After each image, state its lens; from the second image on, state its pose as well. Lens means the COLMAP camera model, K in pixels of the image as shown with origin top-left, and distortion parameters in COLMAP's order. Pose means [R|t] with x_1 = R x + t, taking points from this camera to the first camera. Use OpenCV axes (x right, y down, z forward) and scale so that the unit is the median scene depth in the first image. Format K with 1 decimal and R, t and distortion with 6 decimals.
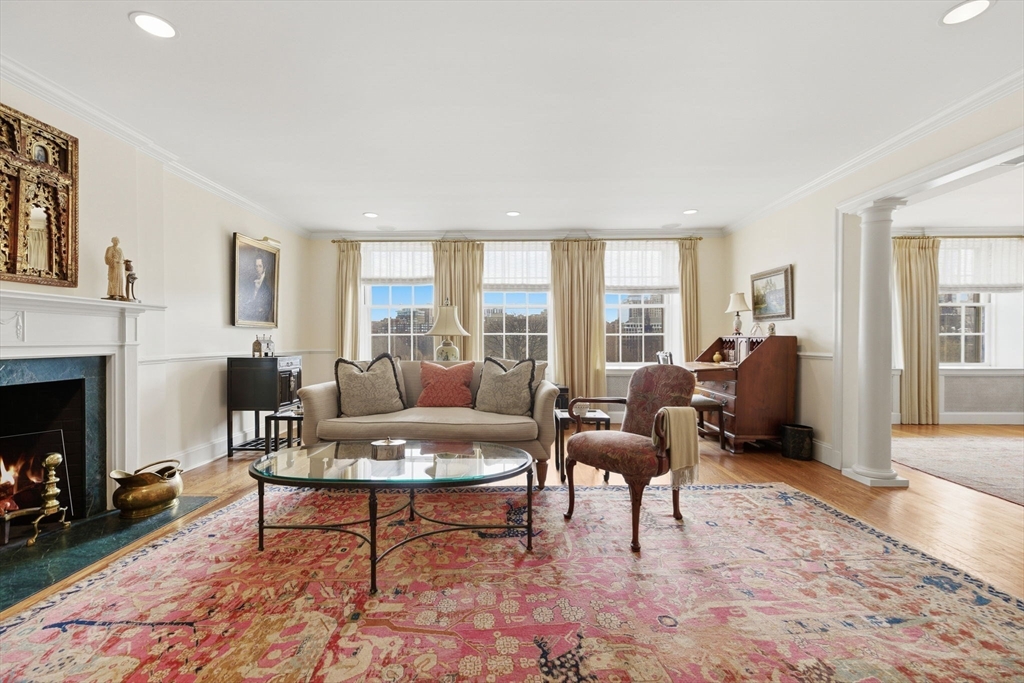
lens RADIAL K [[433.9, 0, 512.0], [0, 433.9, 341.5], [0, 0, 1]] dist [0.005907, -0.000584]
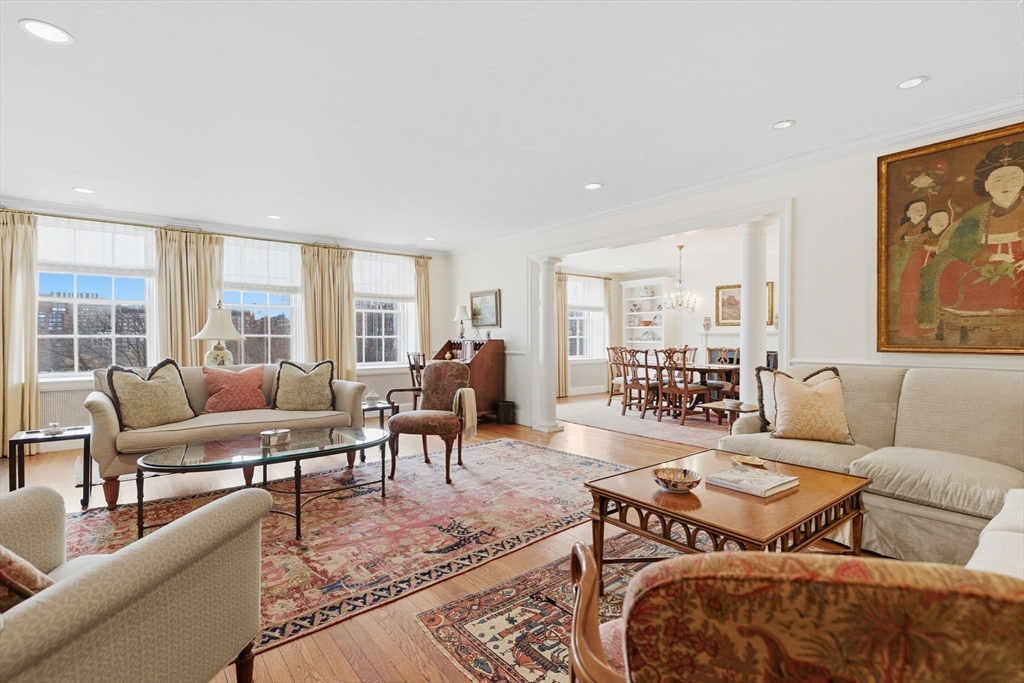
lens RADIAL K [[474.5, 0, 513.2], [0, 474.5, 338.6], [0, 0, 1]] dist [-0.001222, -0.000535]
pose [[0.772464, -0.000180, 0.635059, -0.303619], [0.003394, 0.999987, -0.003845, -0.009459], [-0.635050, 0.005126, 0.772454, -0.219433]]
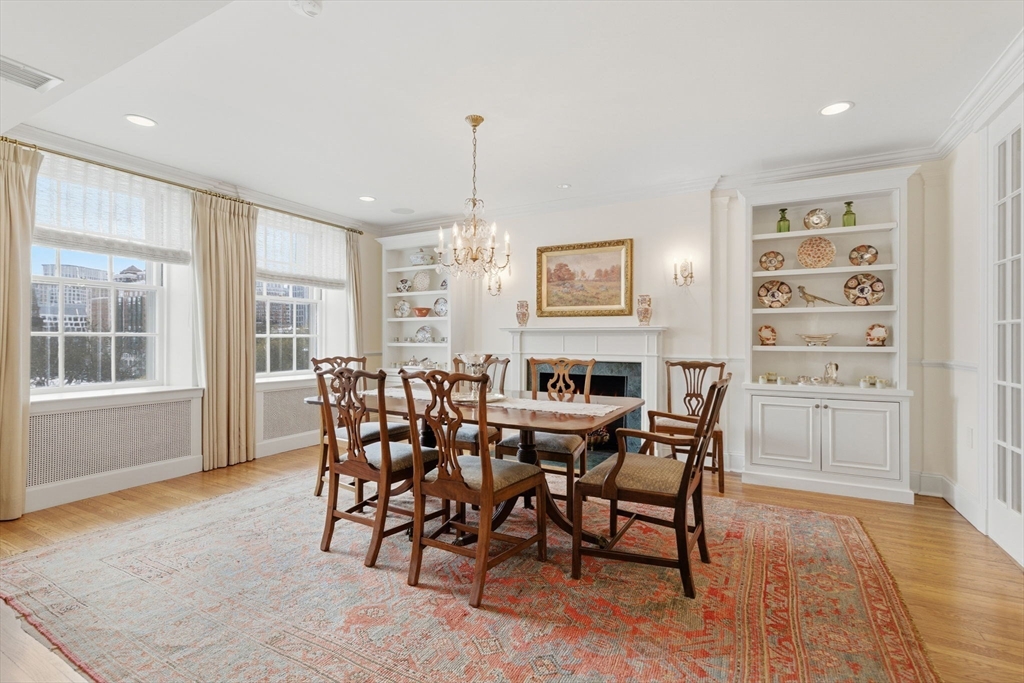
lens RADIAL K [[474.5, 0, 513.2], [0, 474.5, 338.6], [0, 0, 1]] dist [-0.001222, -0.000535]
pose [[0.460832, 0.002845, 0.887483, 0.615378], [0.002784, 0.999985, -0.004651, -0.010510], [-0.887483, 0.004615, 0.460818, 0.323636]]
